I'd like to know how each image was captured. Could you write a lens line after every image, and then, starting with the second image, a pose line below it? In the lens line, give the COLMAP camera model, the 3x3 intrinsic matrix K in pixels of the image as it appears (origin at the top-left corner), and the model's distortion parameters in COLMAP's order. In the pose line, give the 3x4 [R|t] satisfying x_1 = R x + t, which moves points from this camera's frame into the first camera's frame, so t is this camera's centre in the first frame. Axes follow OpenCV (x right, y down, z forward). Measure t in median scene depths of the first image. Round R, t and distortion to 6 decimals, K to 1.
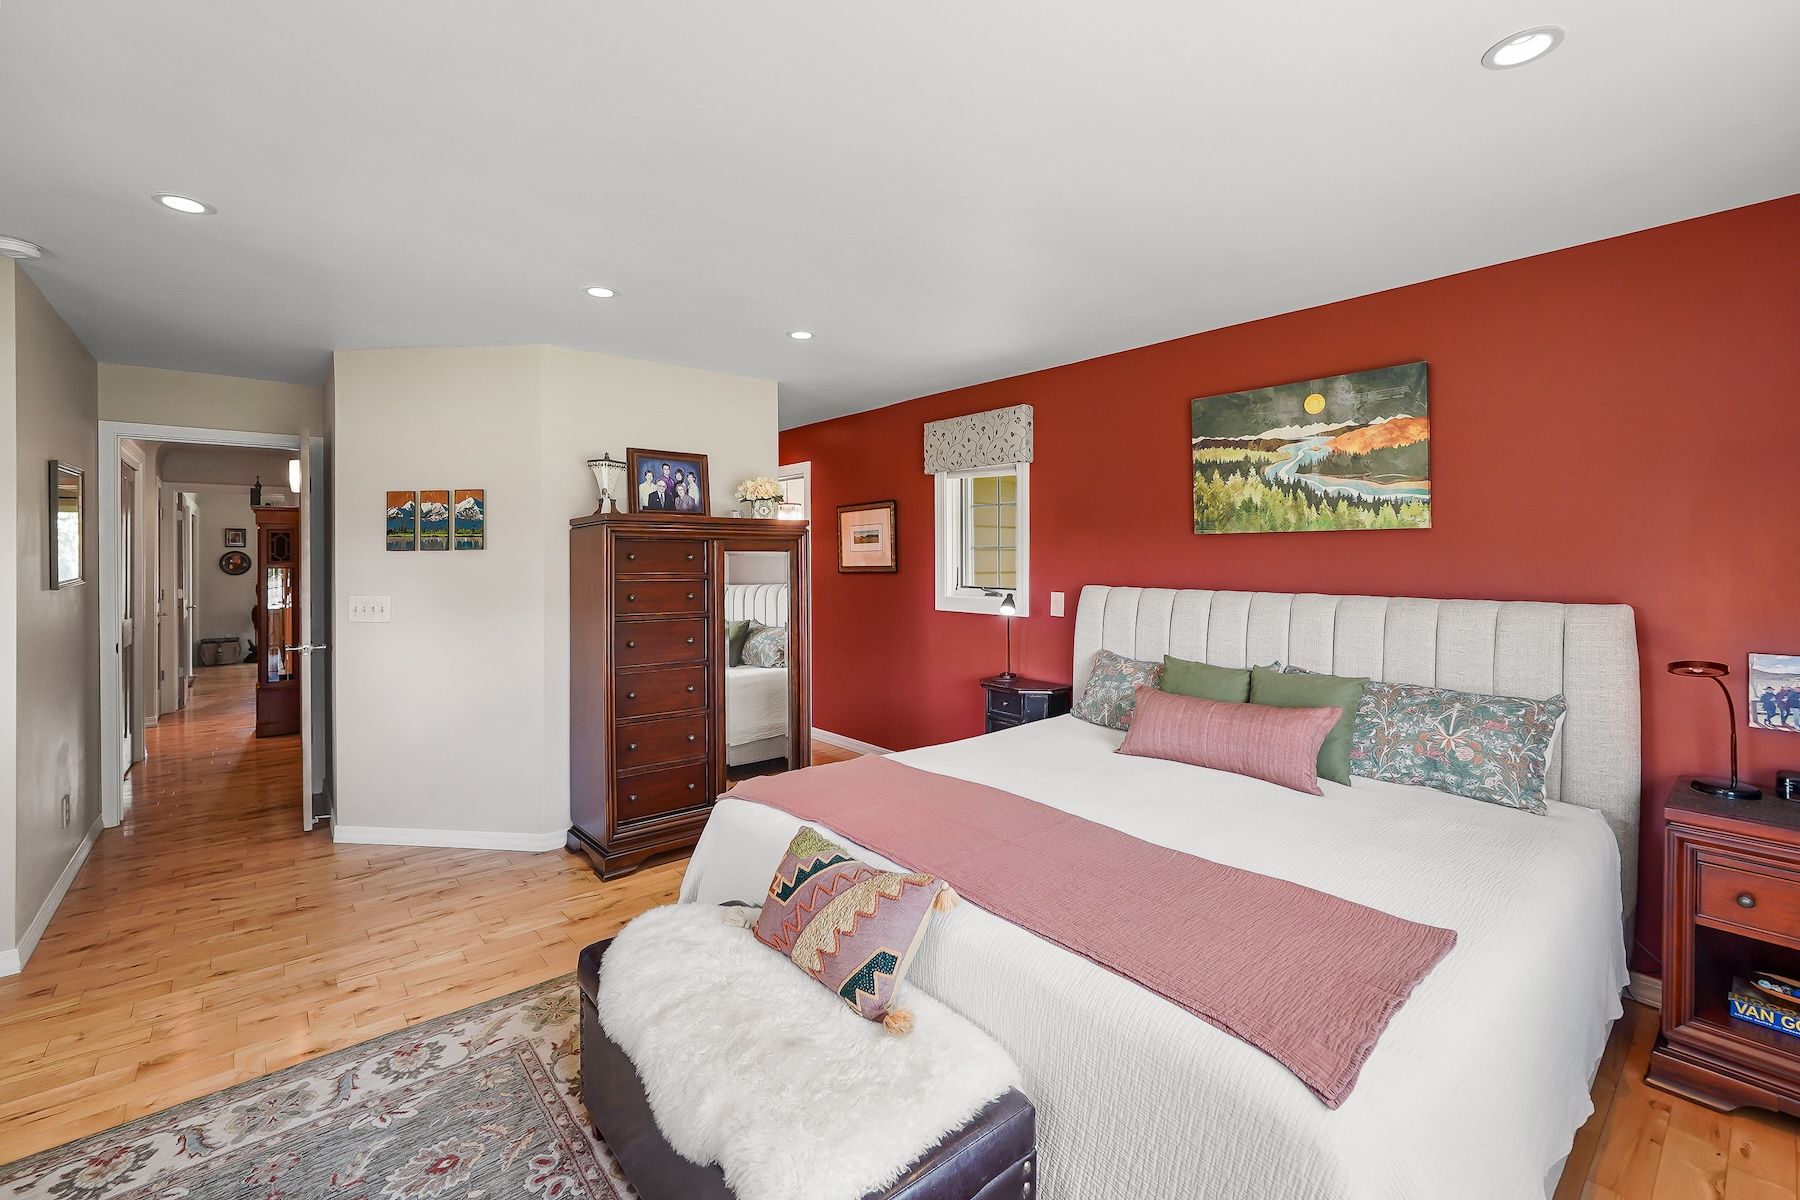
lens RADIAL K [[791.0, 0, 901.7], [0, 791.0, 553.6], [0, 0, 1]] dist [-0.005664, 0.000217]
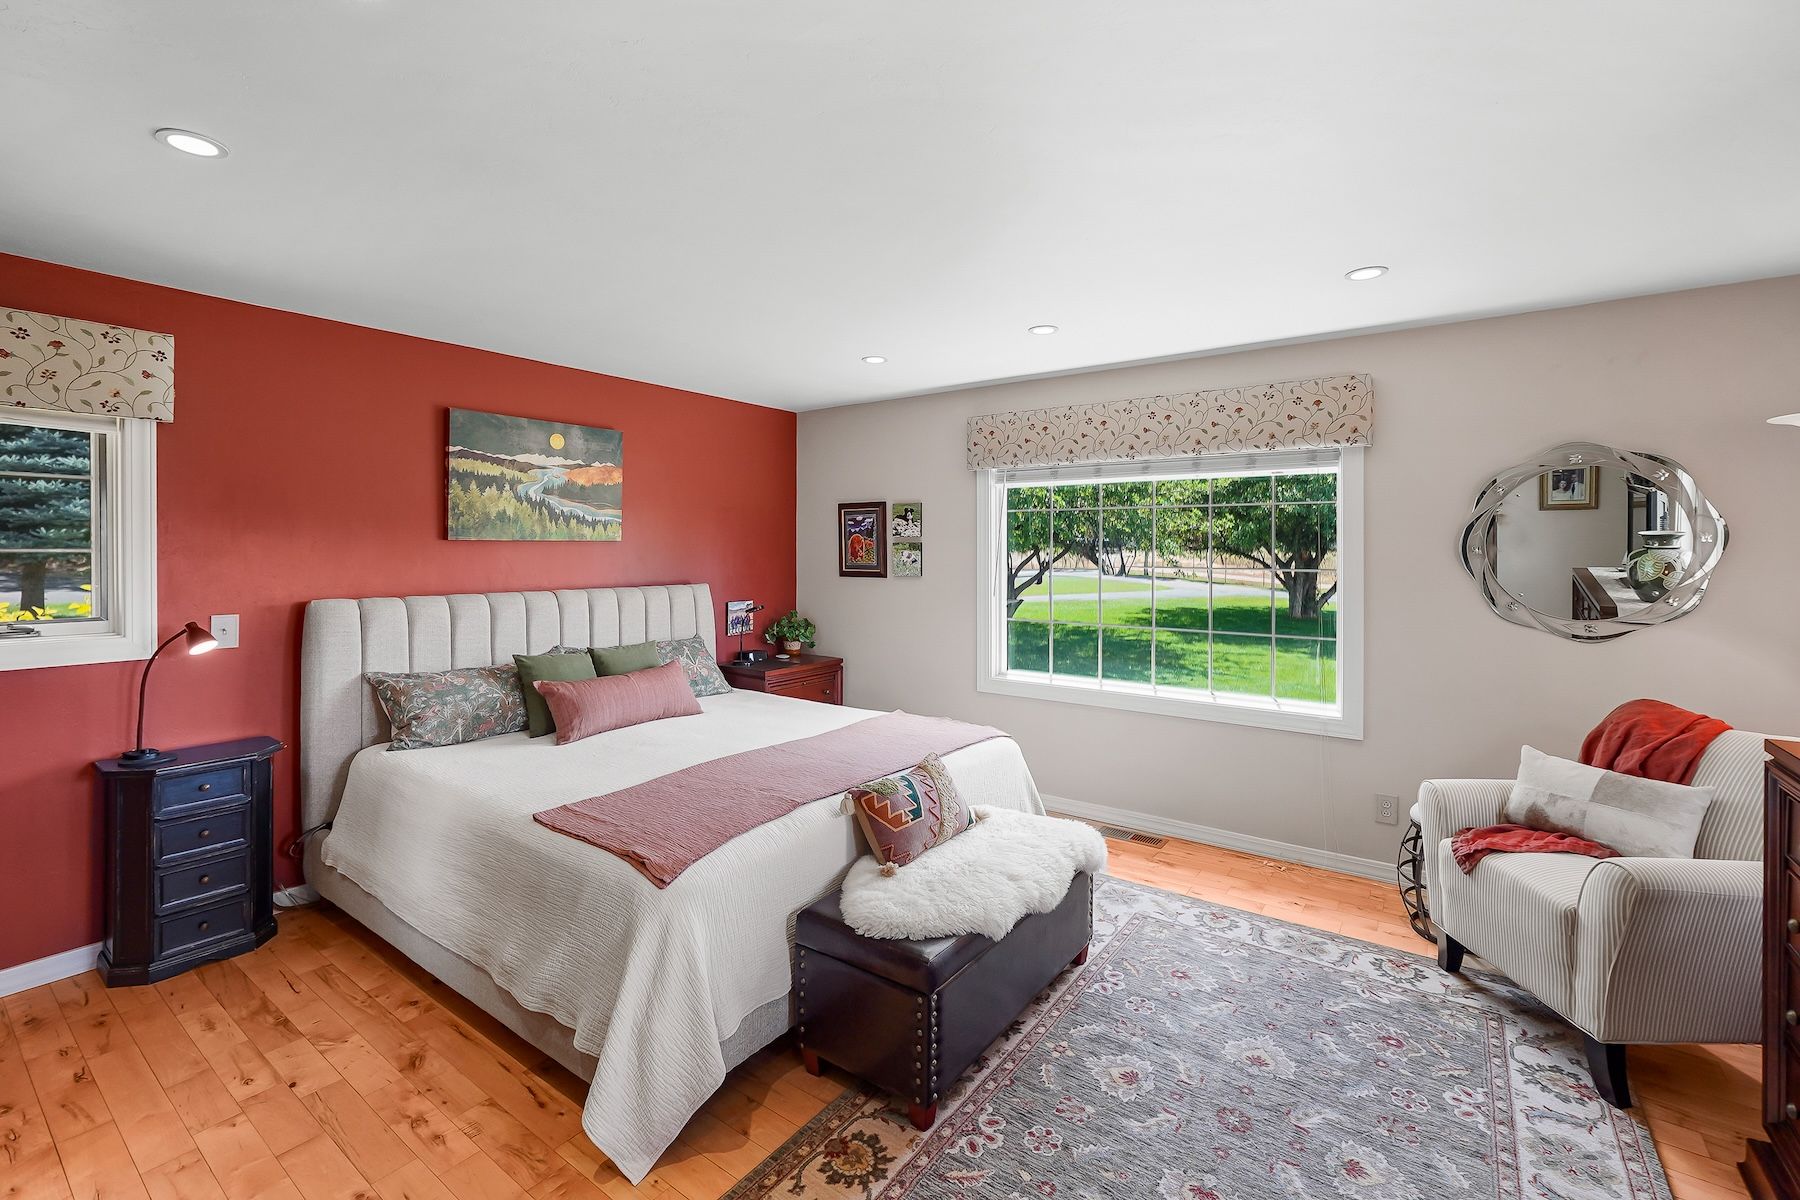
lens RADIAL K [[791.0, 0, 868.9], [0, 791.0, 554.8], [0, 0, 1]] dist [-0.005664, 0.000217]
pose [[-0.221902, -0.007138, 0.975043, -0.826420], [-0.001904, 0.999974, 0.006887, -0.015626], [-0.975067, -0.000329, -0.221910, 0.781941]]
